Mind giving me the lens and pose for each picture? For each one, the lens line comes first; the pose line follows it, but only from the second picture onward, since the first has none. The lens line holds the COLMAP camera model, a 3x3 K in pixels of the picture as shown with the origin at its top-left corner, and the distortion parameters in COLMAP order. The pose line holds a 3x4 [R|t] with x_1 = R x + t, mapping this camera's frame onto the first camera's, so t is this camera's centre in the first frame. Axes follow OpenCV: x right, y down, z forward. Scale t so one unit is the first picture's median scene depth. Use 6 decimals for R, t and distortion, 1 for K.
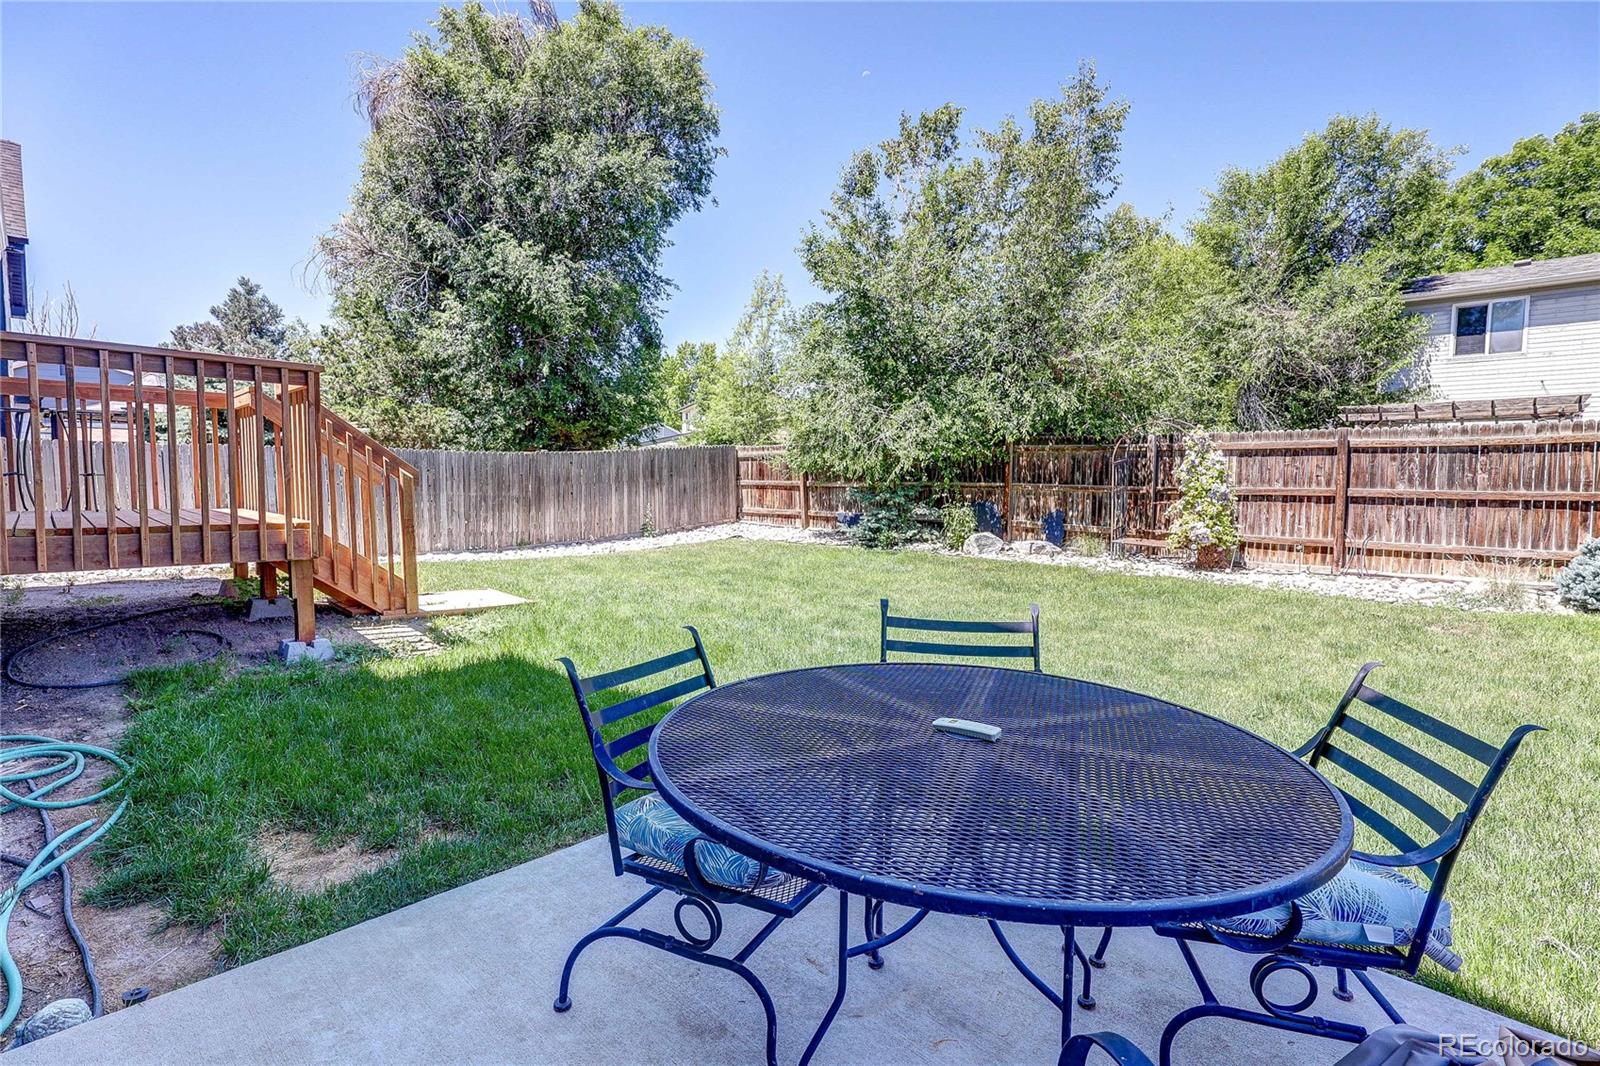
lens RADIAL K [[728.7, 0, 800.0], [0, 728.7, 533.0], [0, 0, 1]] dist [-0.000574, -0.000031]
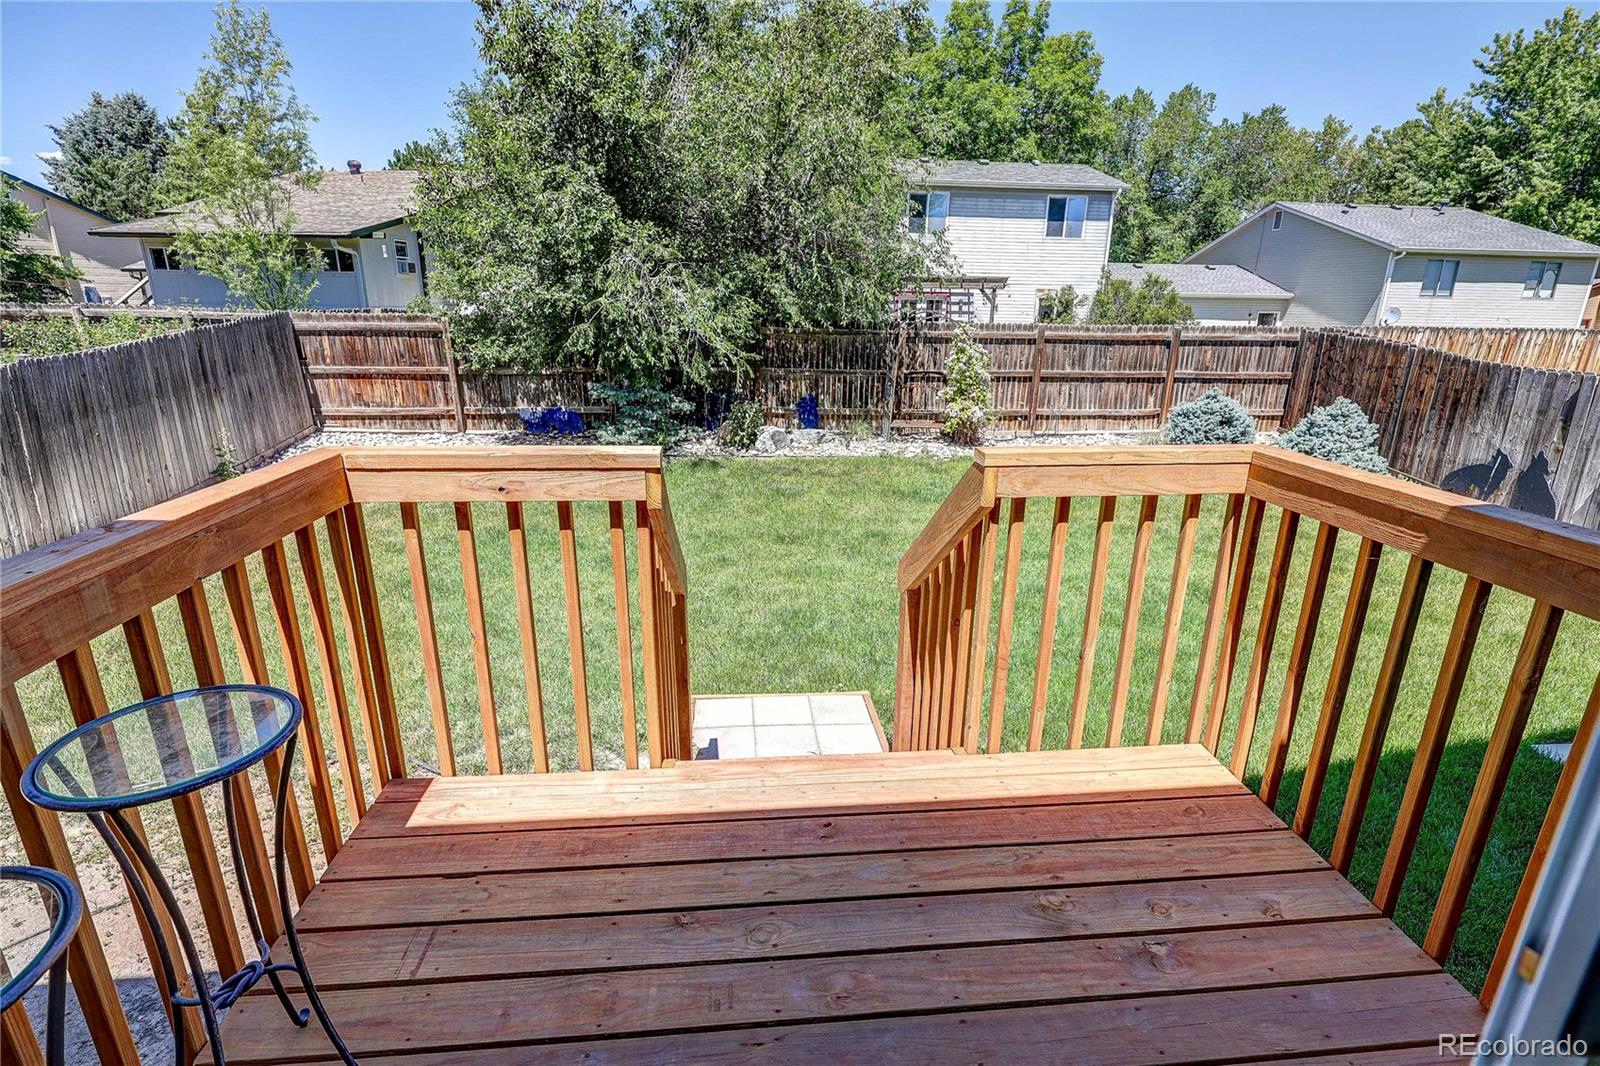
lens RADIAL K [[728.7, 0, 800.0], [0, 728.7, 533.0], [0, 0, 1]] dist [-0.000574, -0.000031]
pose [[0.656948, -0.228471, 0.718485, -0.443112], [0.050143, 0.964109, 0.260729, -0.114614], [-0.752267, -0.135259, 0.644826, 0.343648]]
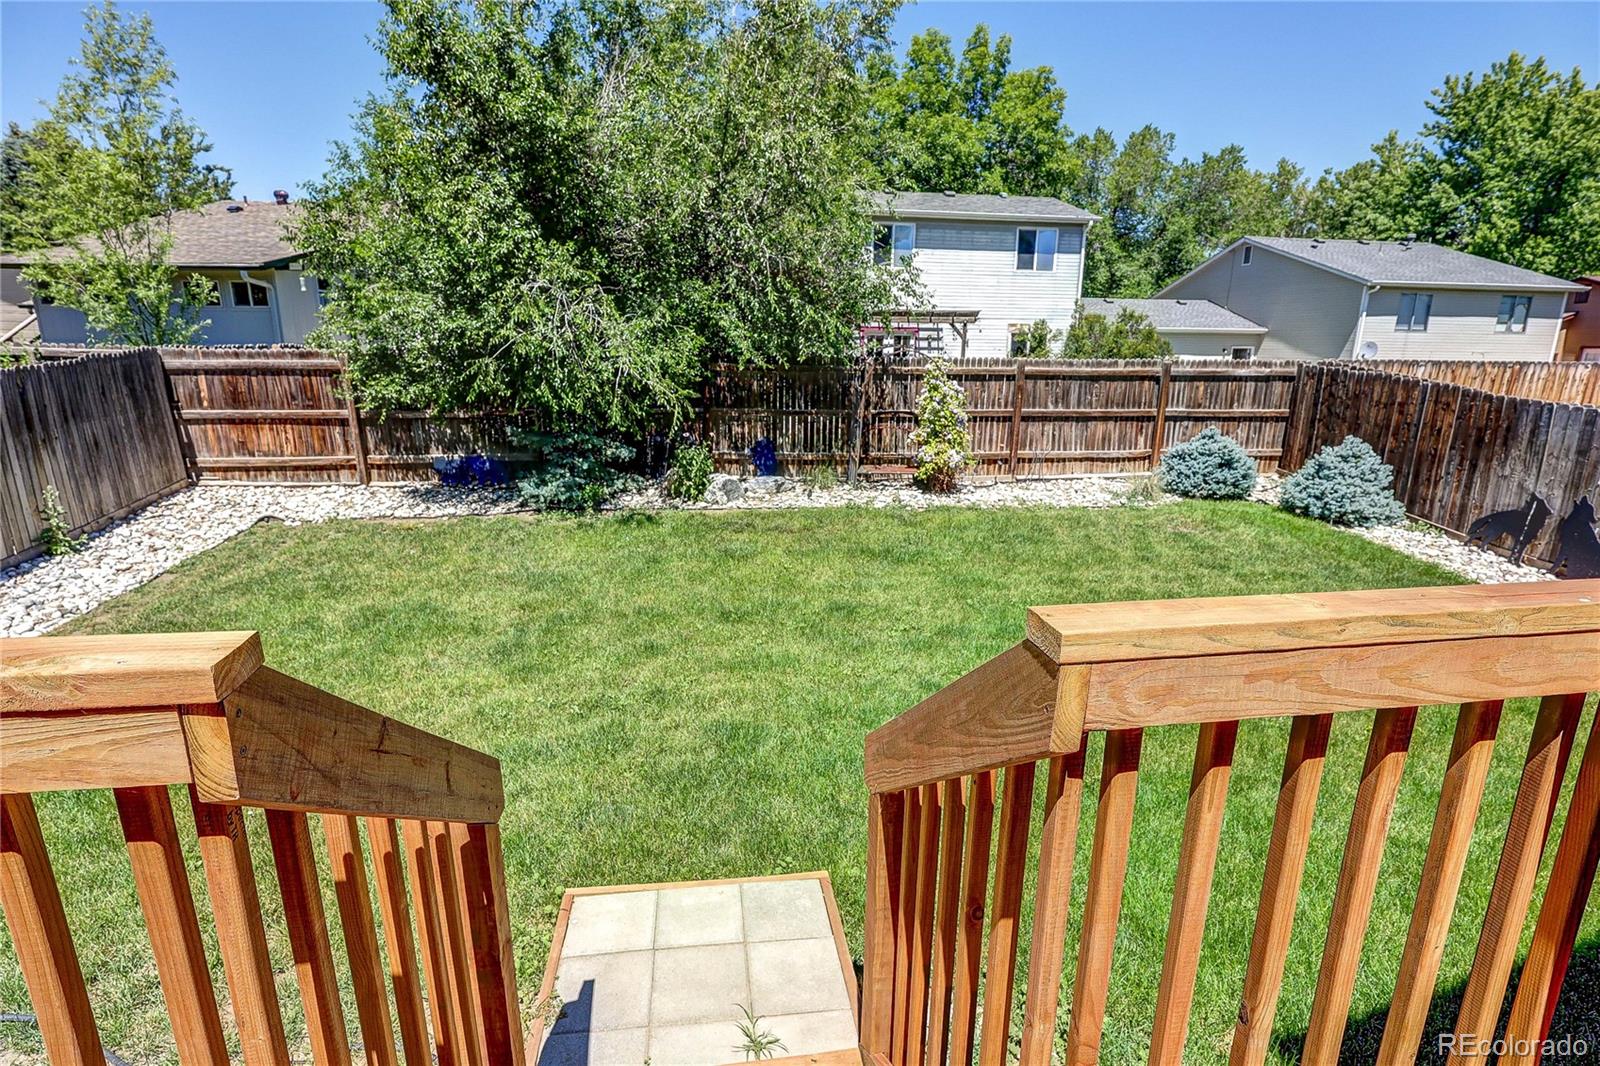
lens RADIAL K [[751.5, 0, 800.0], [0, 751.5, 533.0], [0, 0, 1]] dist [-0.001392, -0.000327]
pose [[0.622771, -0.197115, 0.757167, -0.361936], [0.054785, 0.976355, 0.209116, -0.112458], [-0.780484, -0.088750, 0.618844, 0.395657]]
